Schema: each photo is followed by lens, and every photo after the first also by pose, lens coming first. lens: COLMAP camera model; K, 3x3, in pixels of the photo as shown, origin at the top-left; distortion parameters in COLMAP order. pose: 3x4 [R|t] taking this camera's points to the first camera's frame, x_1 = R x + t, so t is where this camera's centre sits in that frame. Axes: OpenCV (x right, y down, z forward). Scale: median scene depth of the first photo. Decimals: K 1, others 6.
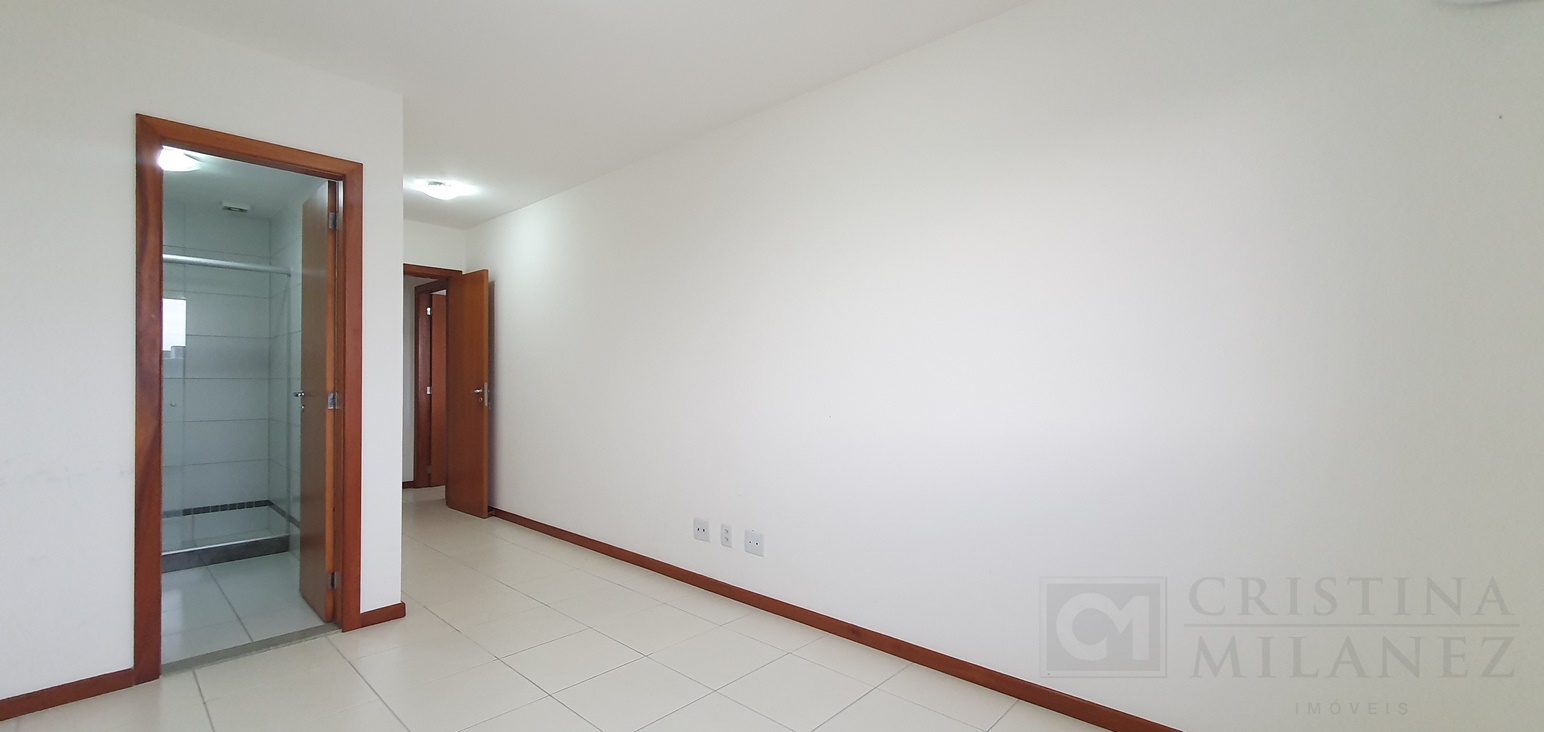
lens RADIAL K [[610.2, 0, 770.8], [0, 610.2, 378.2], [0, 0, 1]] dist [0.000691, -0.000500]
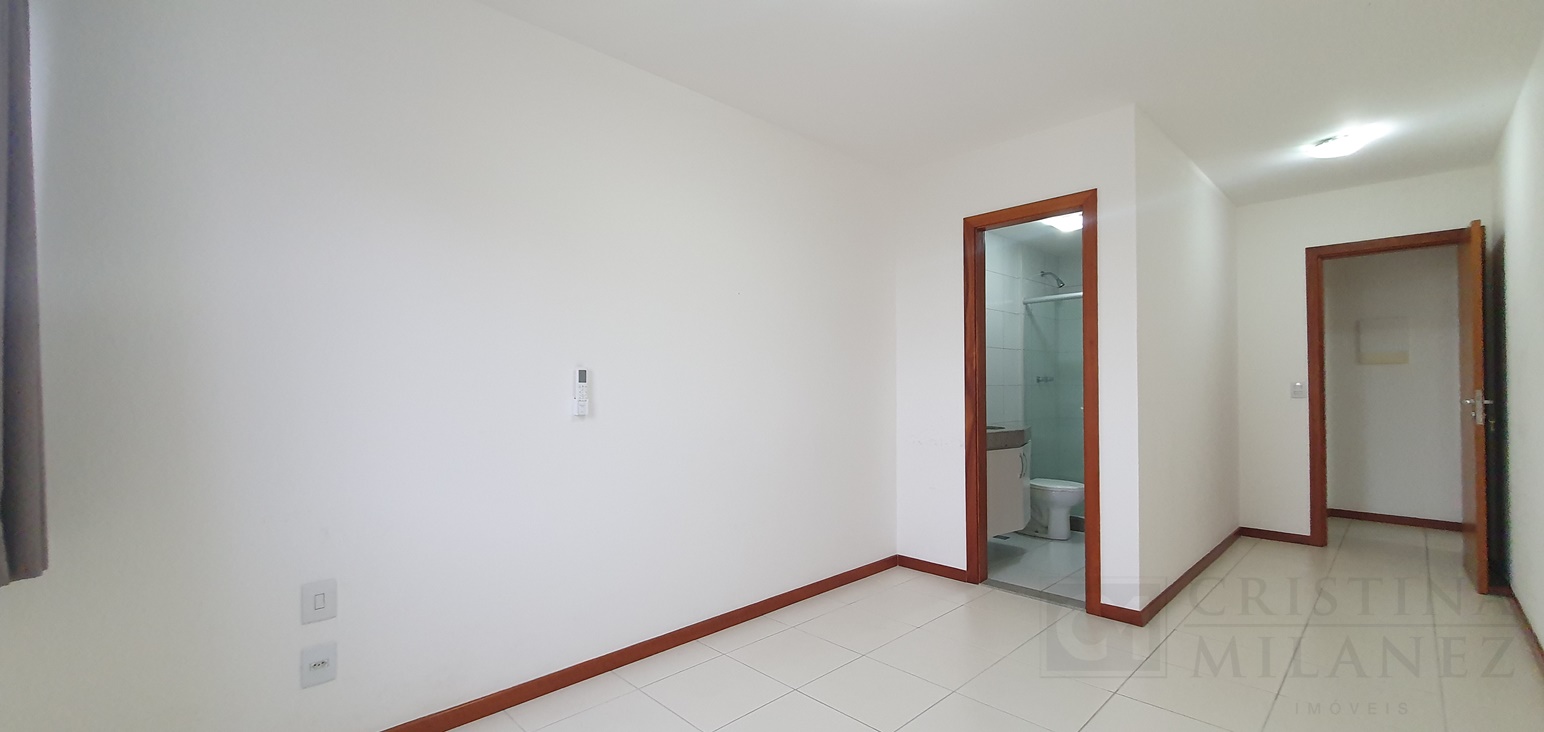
lens RADIAL K [[610.2, 0, 770.8], [0, 610.2, 378.2], [0, 0, 1]] dist [0.000691, -0.000500]
pose [[-0.076836, -0.015234, -0.996927, 0.464115], [0.007054, 0.999850, -0.015822, 0.000085], [0.997019, -0.008248, -0.076717, 0.512058]]
